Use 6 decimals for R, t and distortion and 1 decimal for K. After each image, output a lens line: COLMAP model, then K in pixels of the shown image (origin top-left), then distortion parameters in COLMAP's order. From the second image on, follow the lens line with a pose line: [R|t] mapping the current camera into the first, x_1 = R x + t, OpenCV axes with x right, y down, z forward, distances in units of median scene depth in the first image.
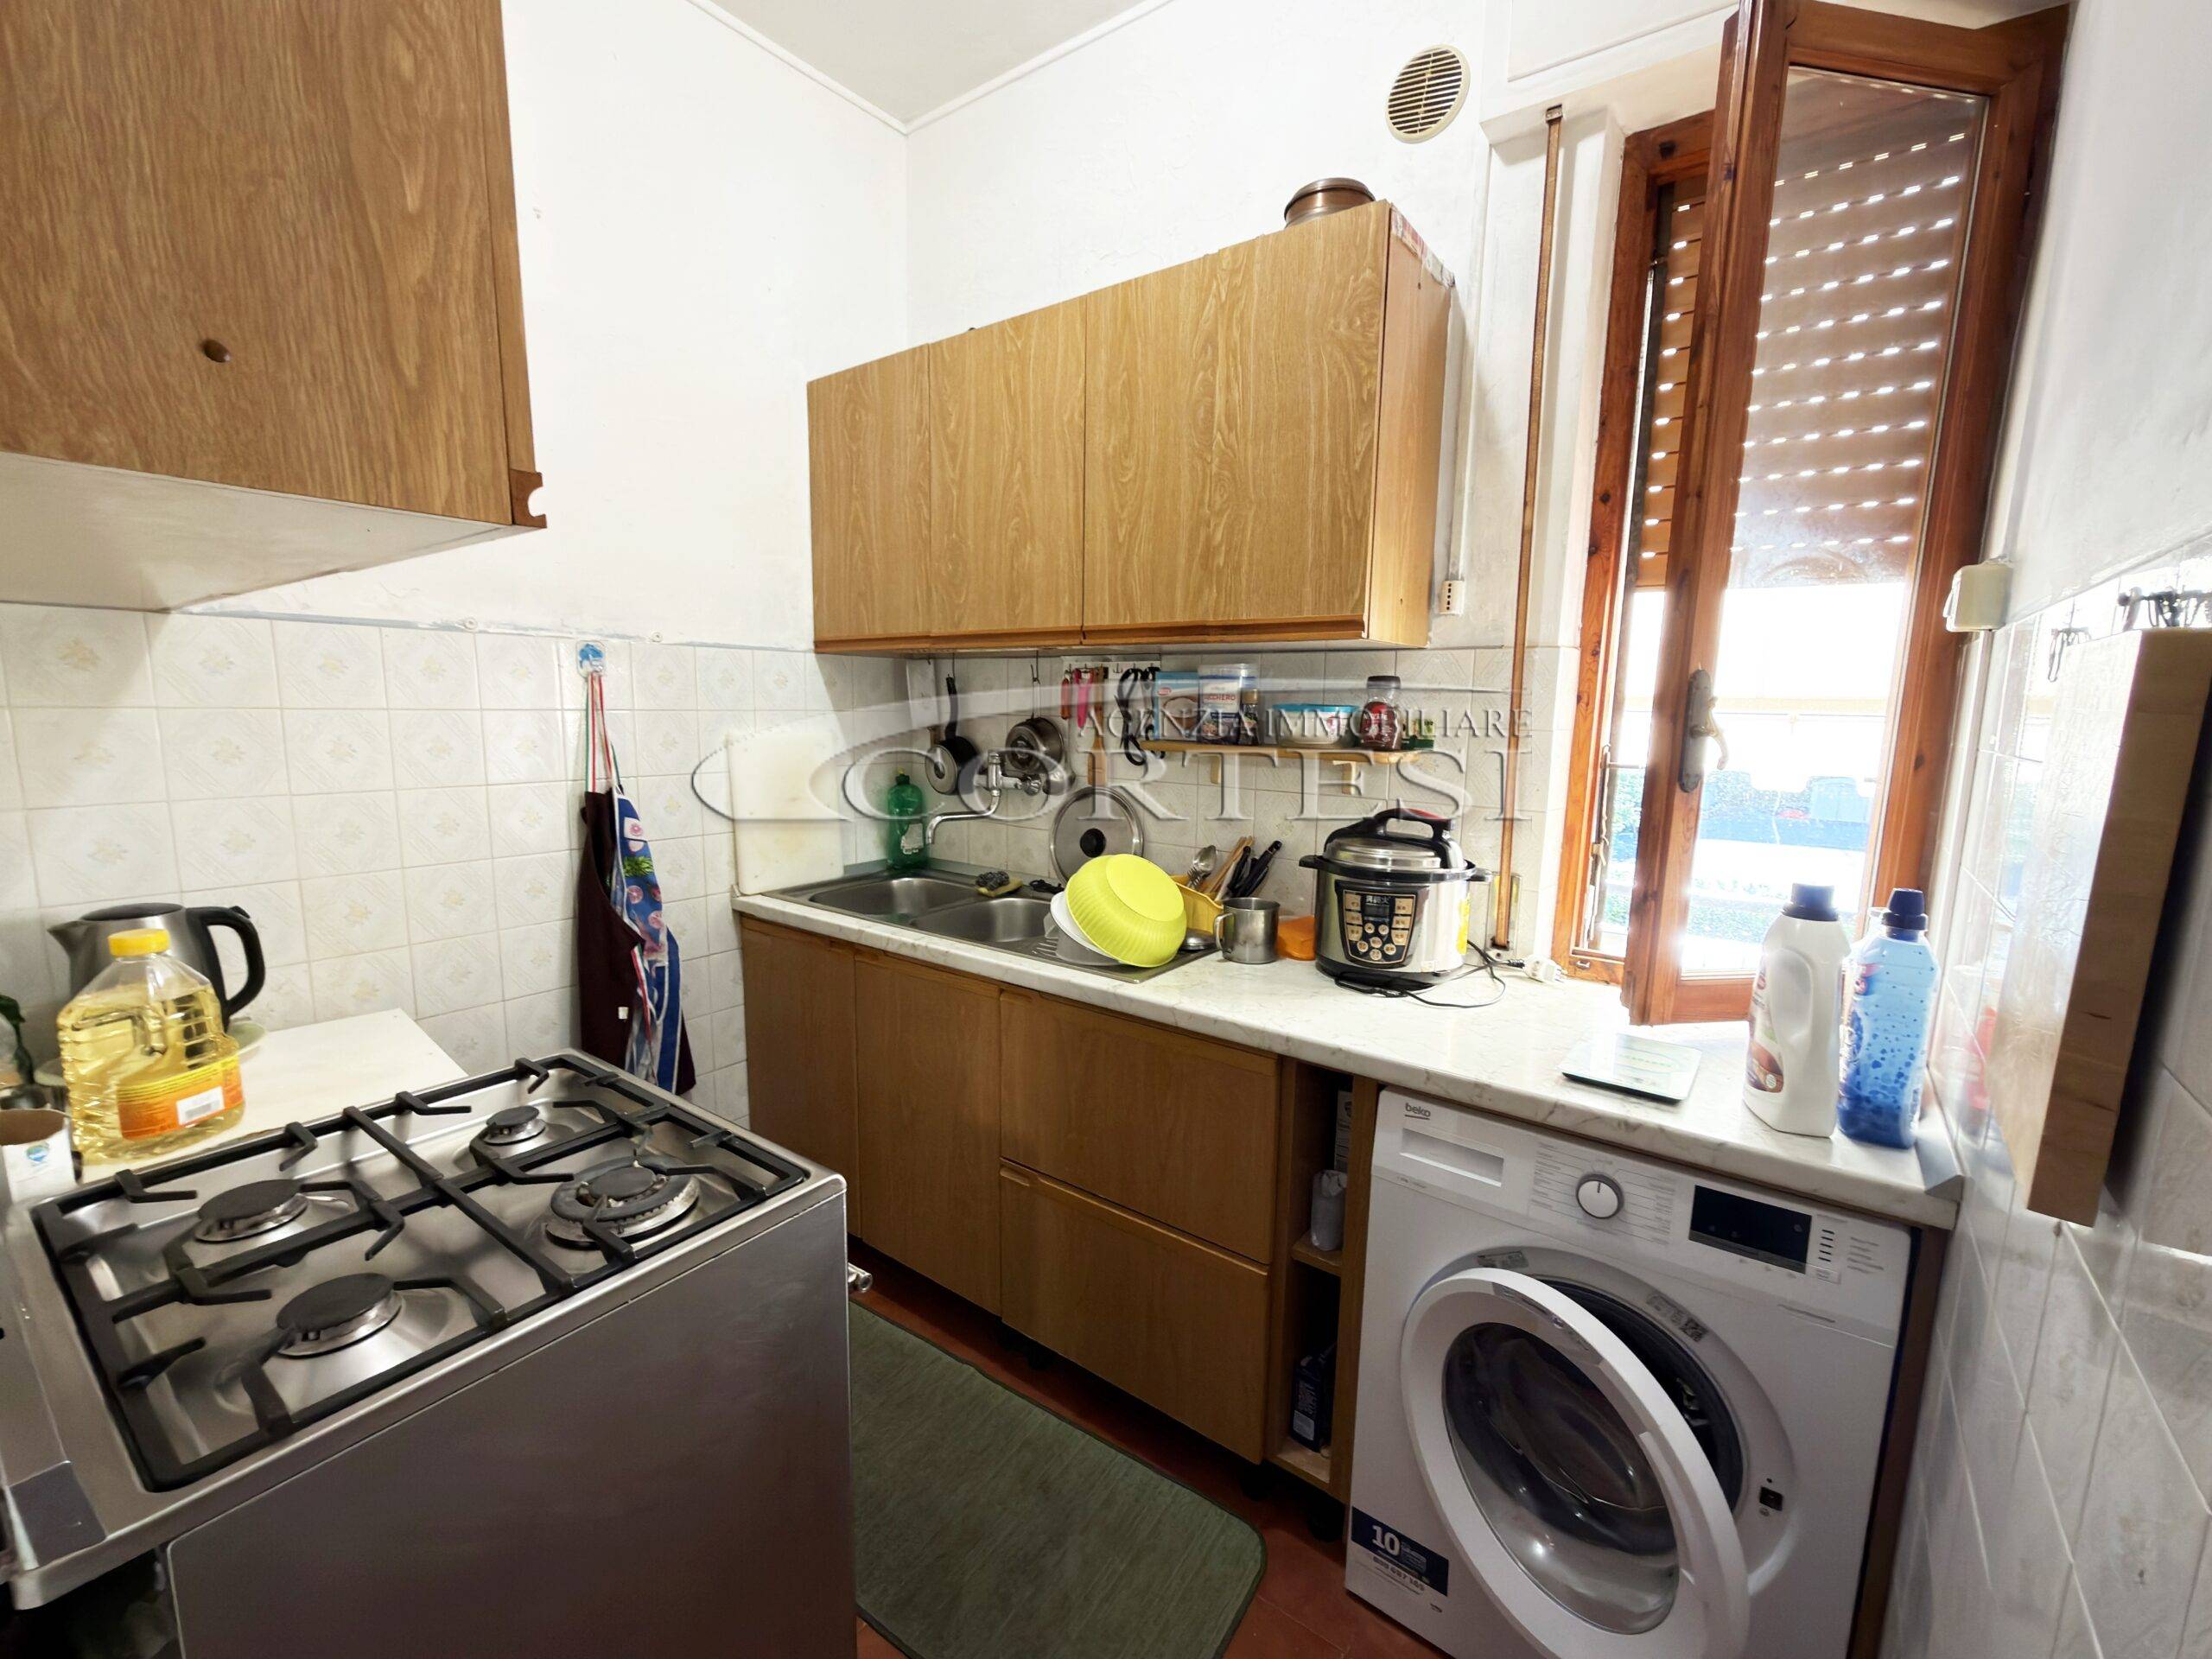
lens RADIAL K [[907.1, 0, 1106.0], [0, 907.1, 829.5], [0, 0, 1]] dist [-0.001910, -0.000105]
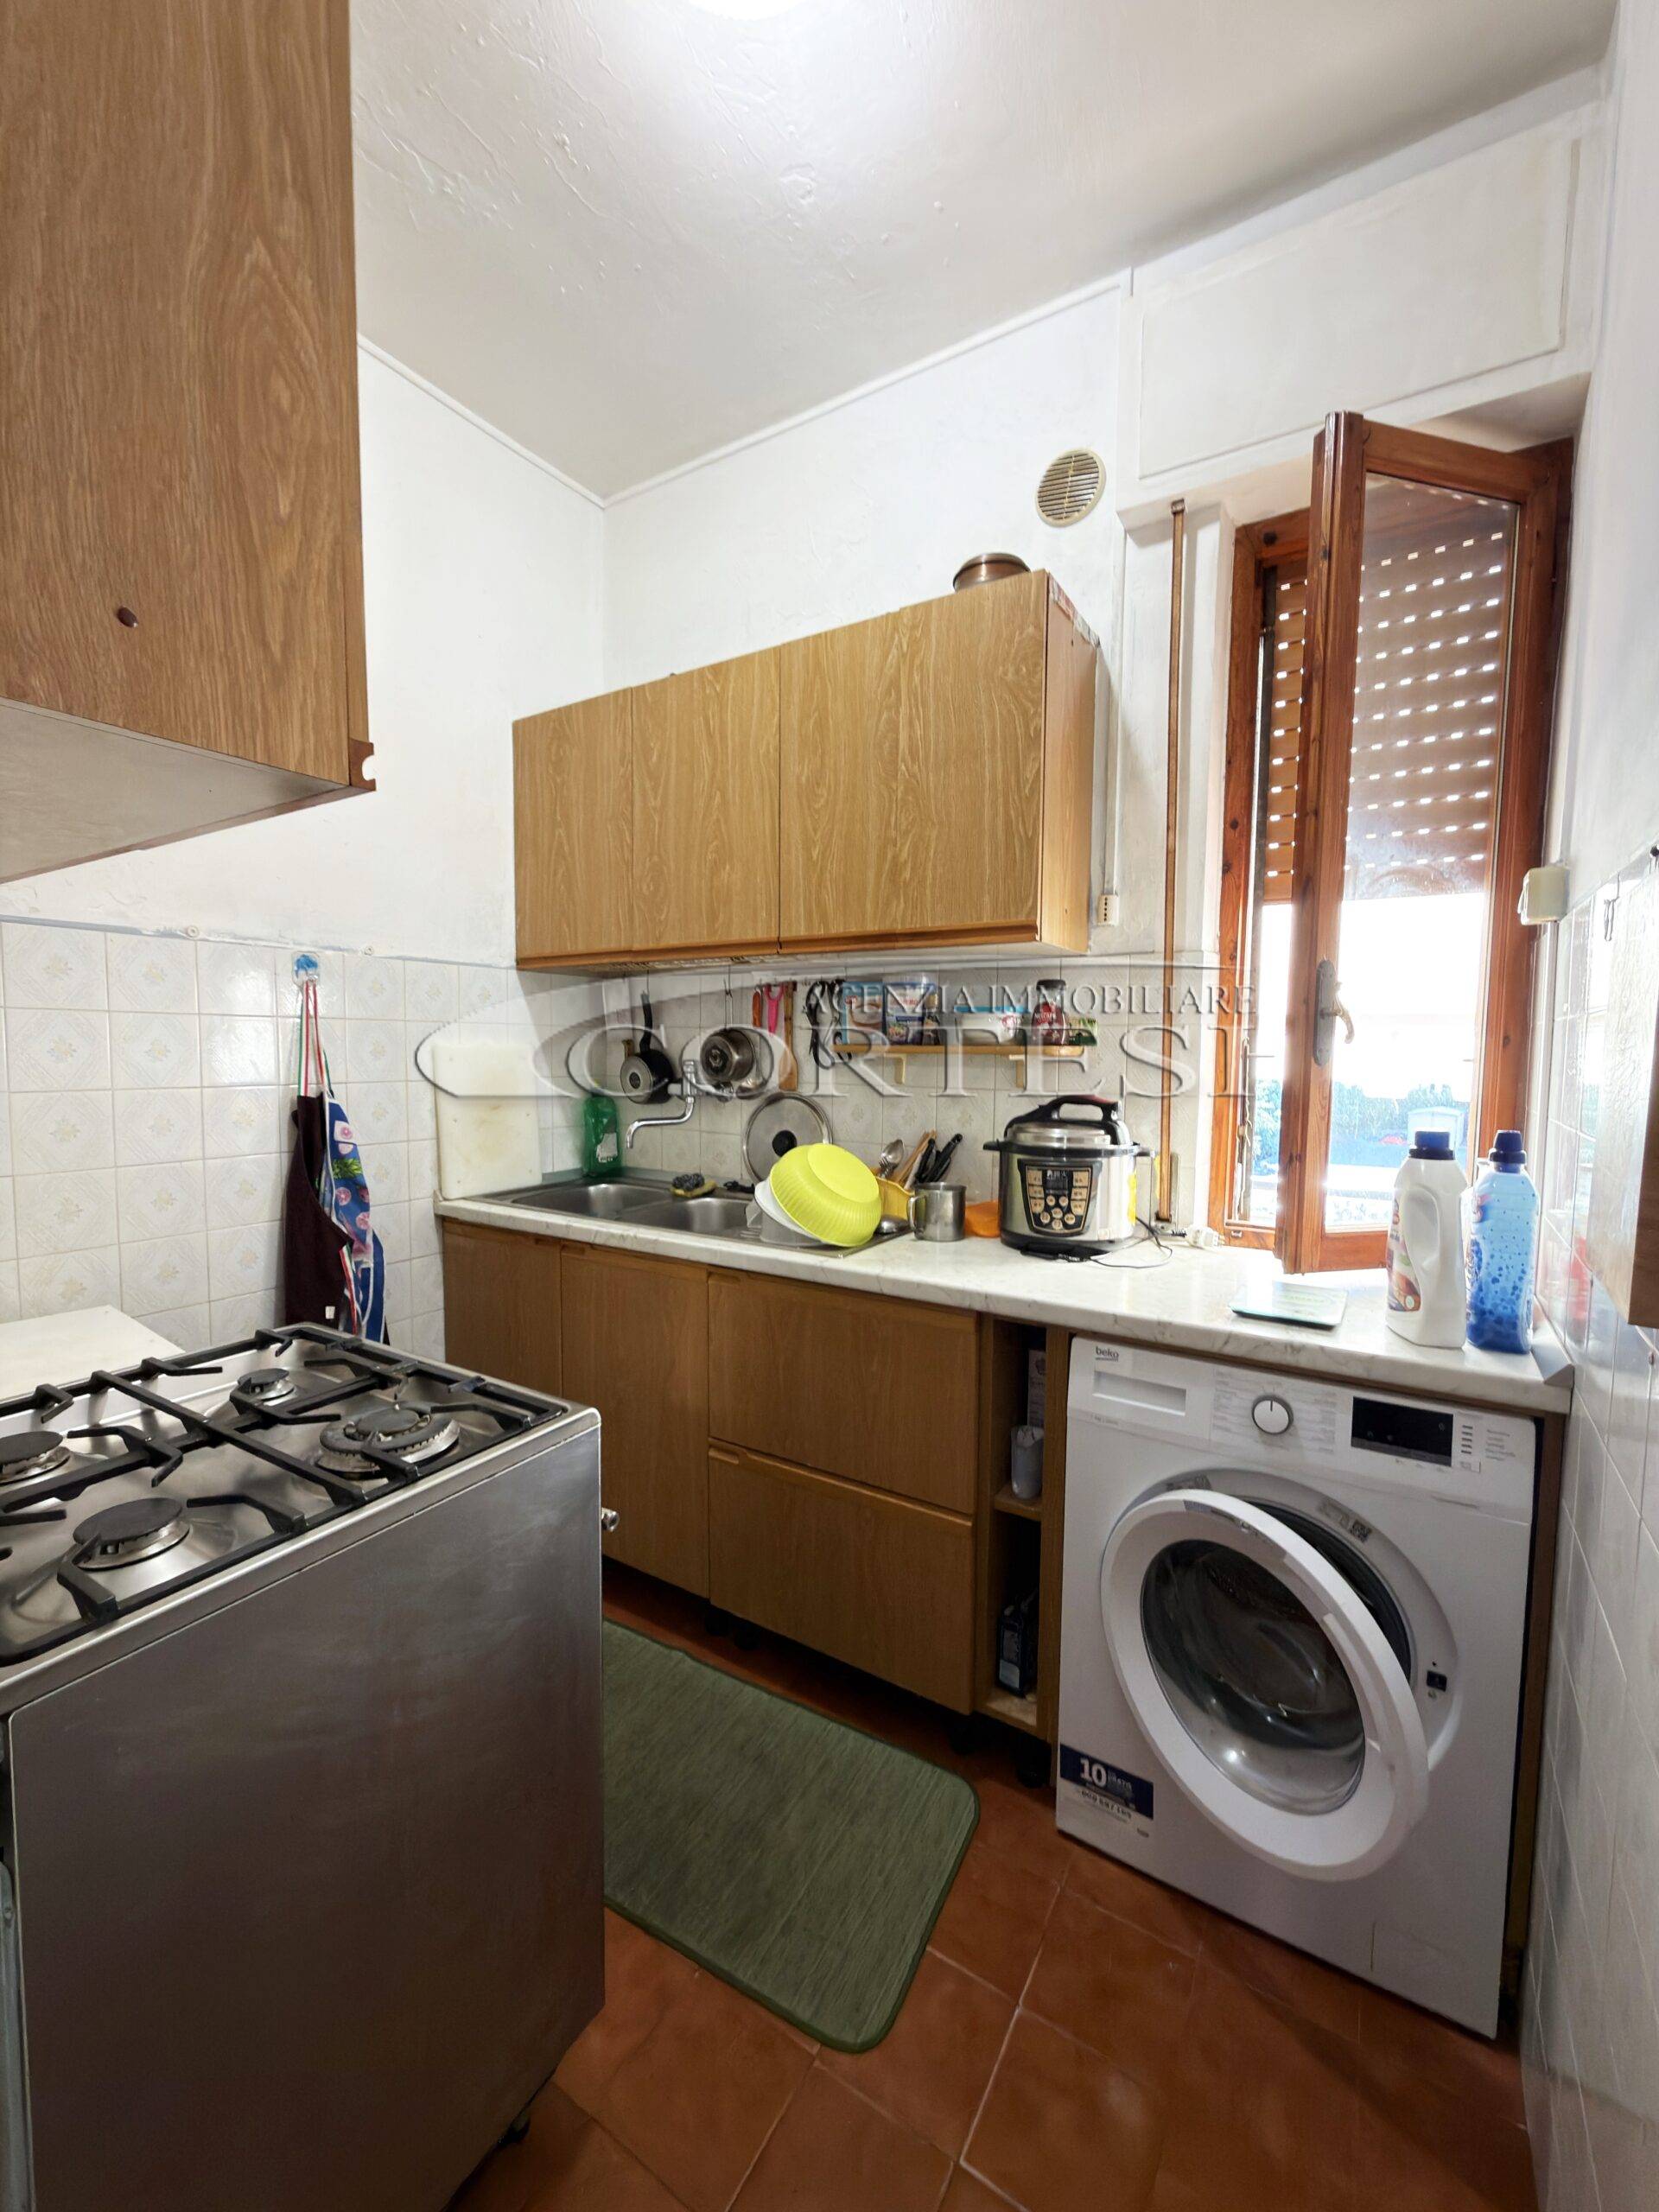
lens RADIAL K [[880.6, 0, 829.5], [0, 880.6, 1106.0], [0, 0, 1]] dist [-0.000211, -0.000029]
pose [[0.996703, -0.013871, 0.079946, -0.063877], [0.019874, 0.997002, -0.074784, 0.071442], [-0.078669, 0.076127, 0.993990, -0.053538]]
